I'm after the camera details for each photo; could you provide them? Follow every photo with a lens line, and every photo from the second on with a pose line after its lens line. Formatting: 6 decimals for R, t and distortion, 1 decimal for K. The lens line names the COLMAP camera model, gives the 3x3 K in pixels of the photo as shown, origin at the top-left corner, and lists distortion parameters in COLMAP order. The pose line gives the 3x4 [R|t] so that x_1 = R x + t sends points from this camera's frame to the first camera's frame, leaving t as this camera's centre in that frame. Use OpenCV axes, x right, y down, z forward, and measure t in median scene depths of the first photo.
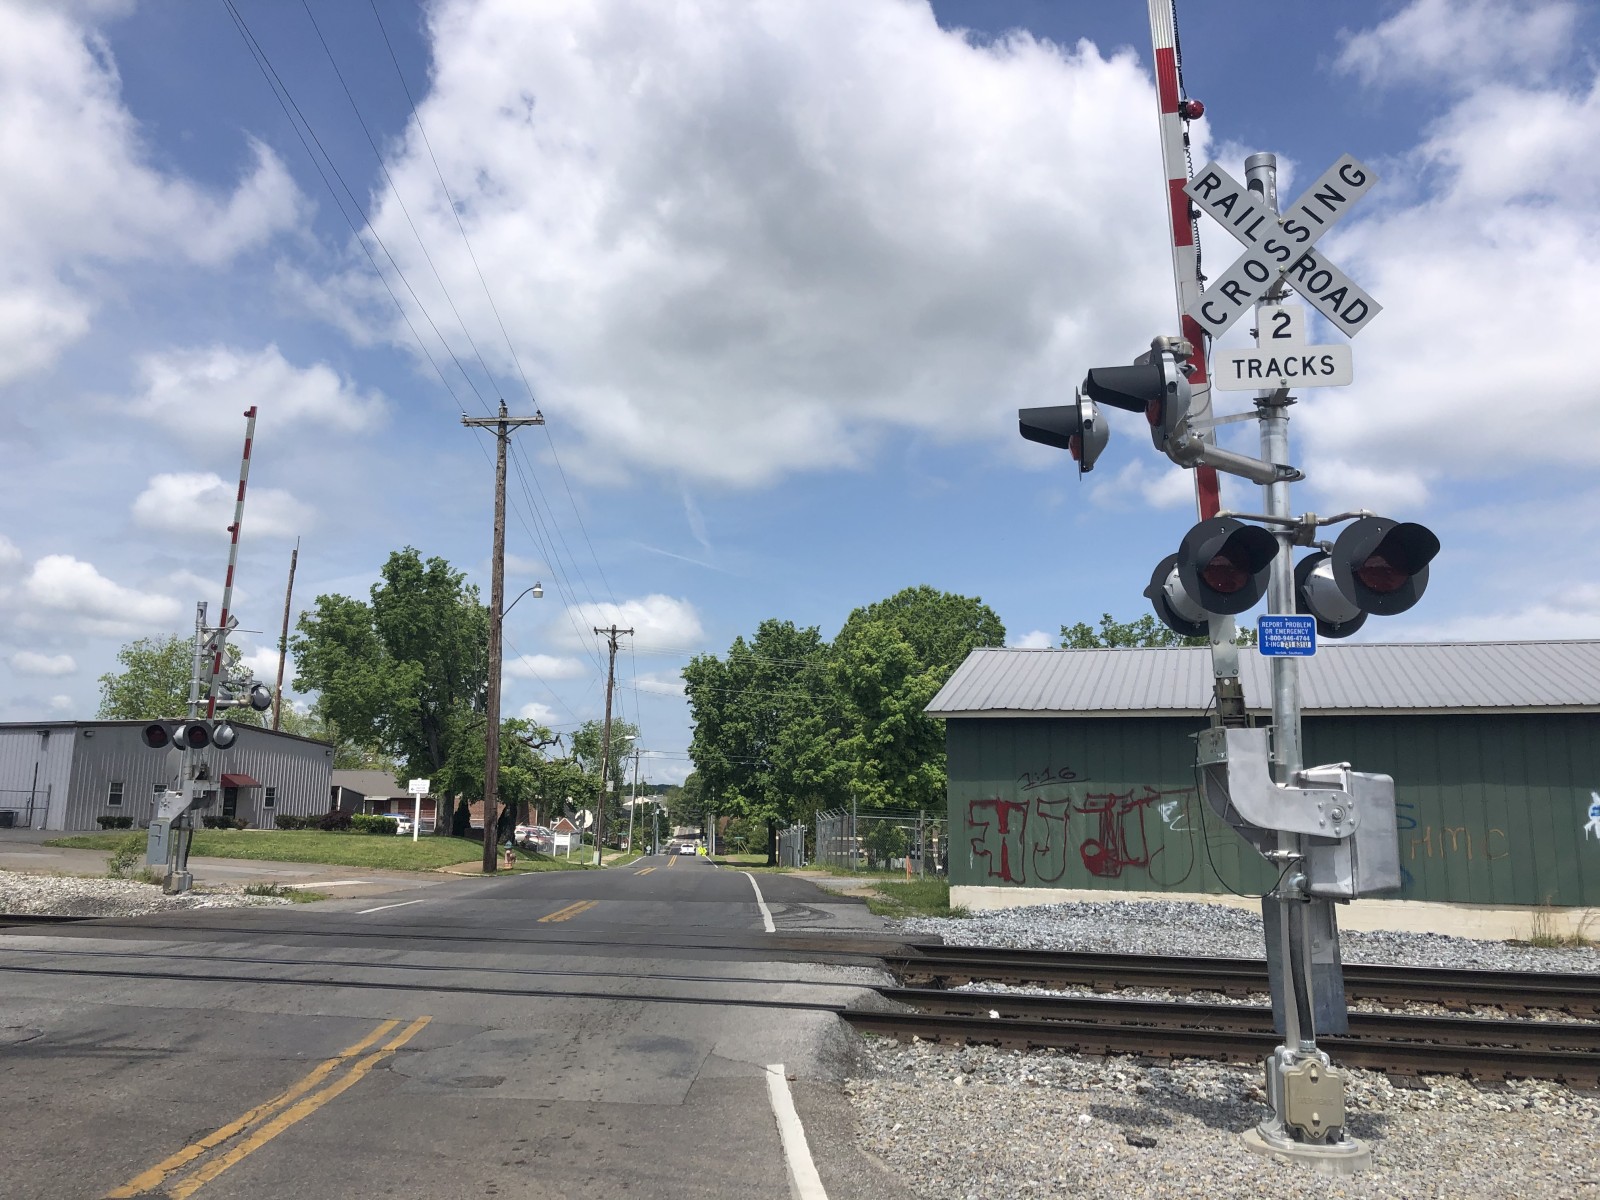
lens RADIAL K [[1297.0, 0, 811.6], [0, 1297.0, 553.9], [0, 0, 1]] dist [0.039203, -0.029329]
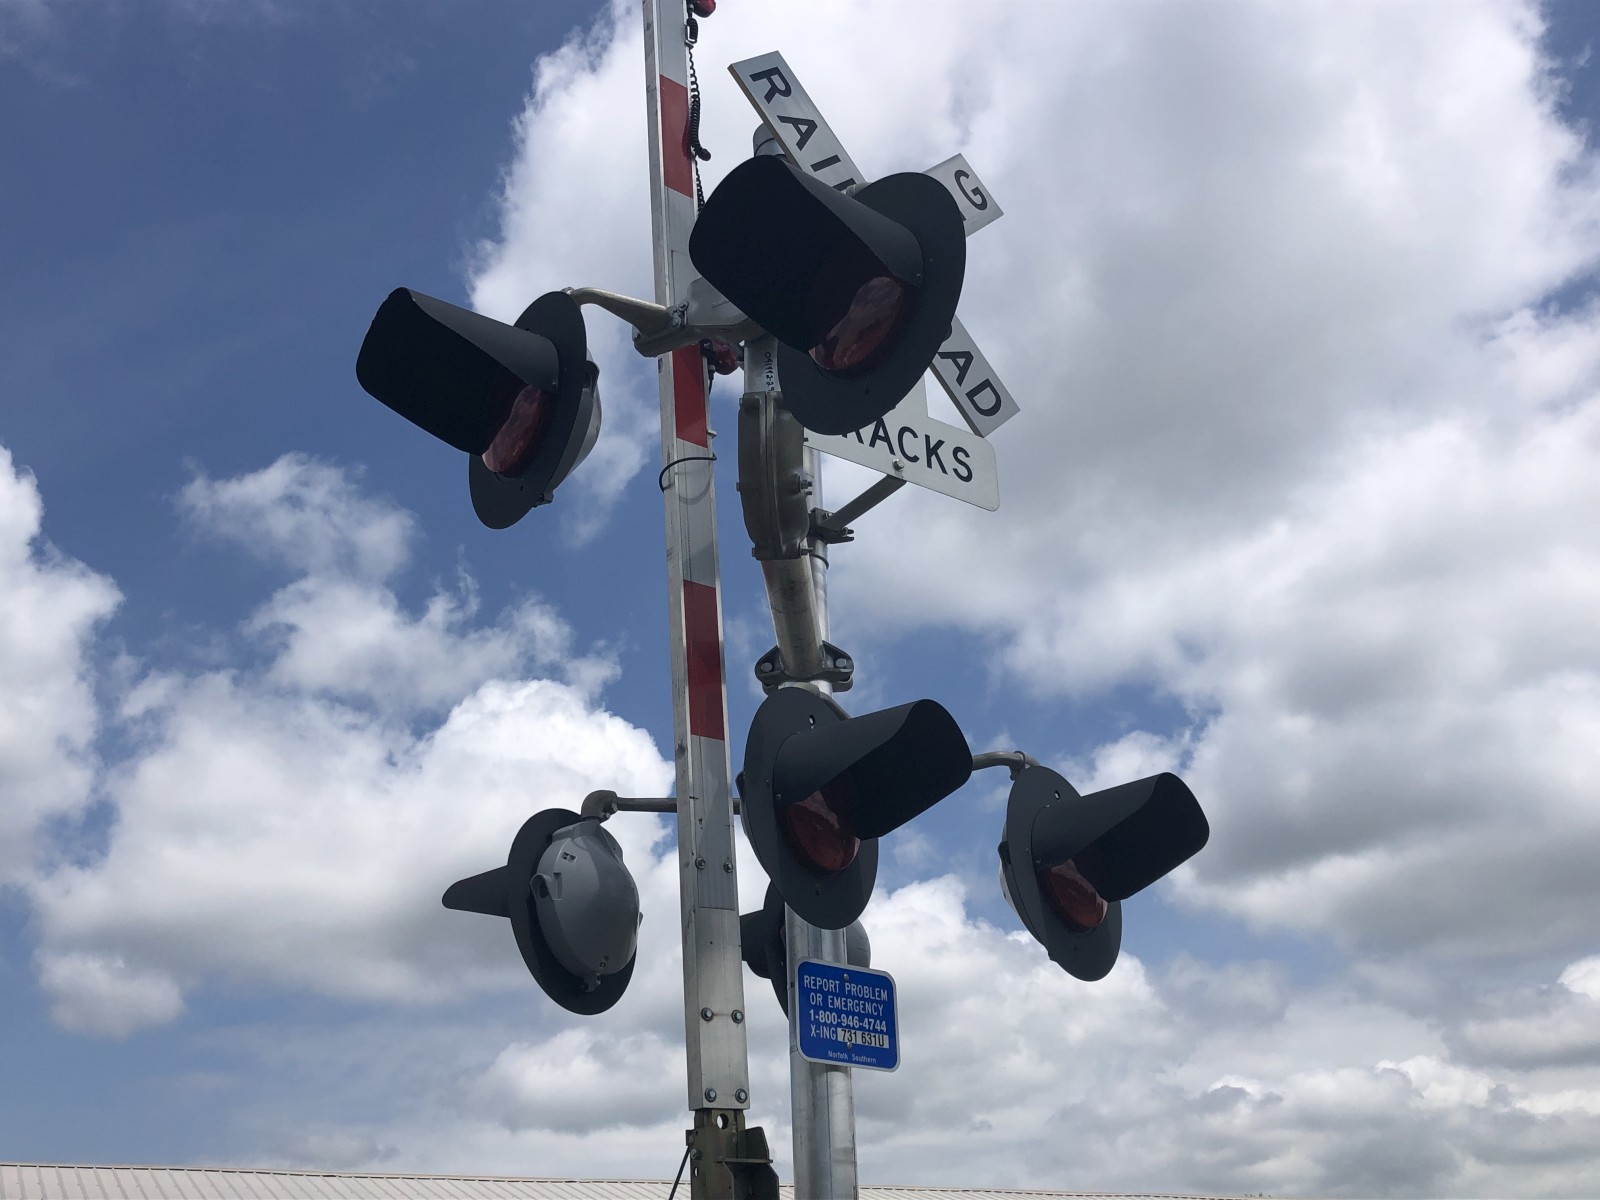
lens RADIAL K [[1519.0, 0, 799.7], [0, 1519.0, 566.4], [0, 0, 1]] dist [0.053444, 0.000000]
pose [[0.672401, 0.319329, 0.667762, -0.019099], [-0.092322, 0.931290, -0.352386, 0.076625], [-0.734407, 0.175296, 0.655681, 0.488285]]
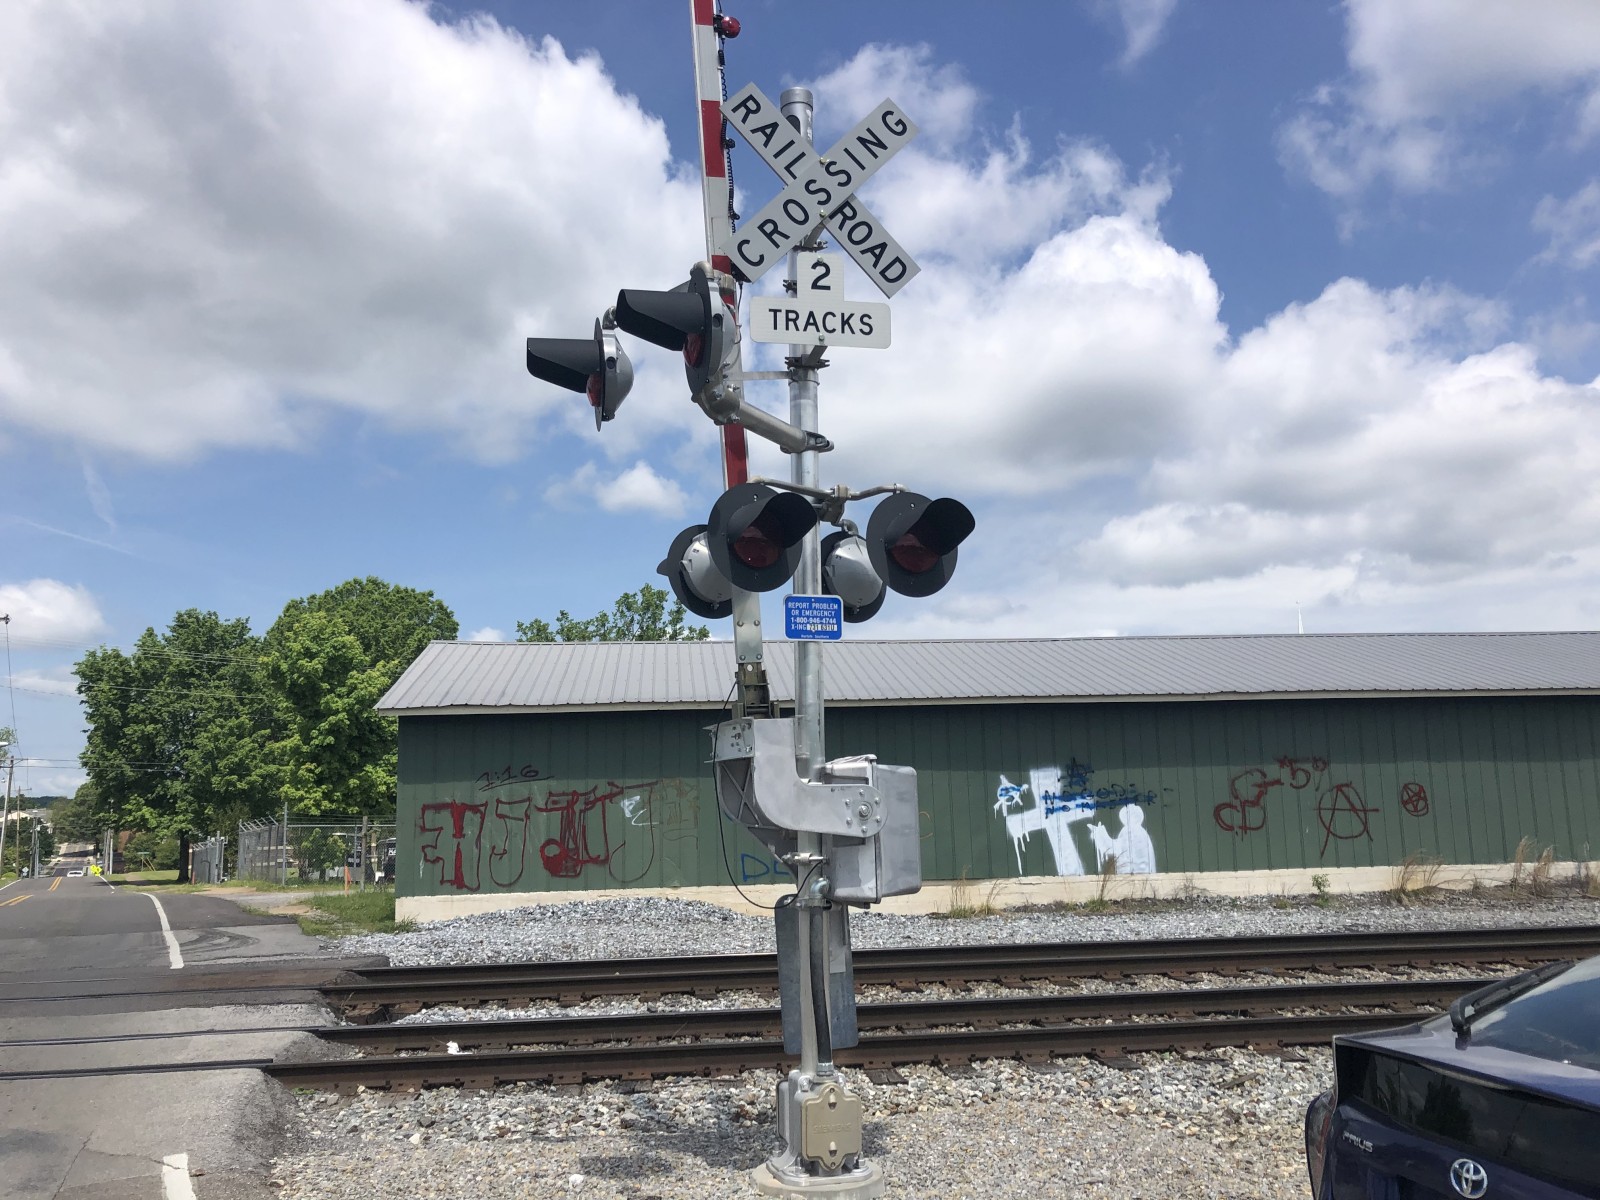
lens RADIAL K [[1297.0, 0, 780.6], [0, 1297.0, 588.5], [0, 0, 1]] dist [0.039203, -0.029329]
pose [[0.923463, 0.027952, 0.382669, -0.003116], [-0.038755, 0.999037, 0.020551, 0.017942], [-0.381726, -0.033808, 0.923657, 0.126612]]
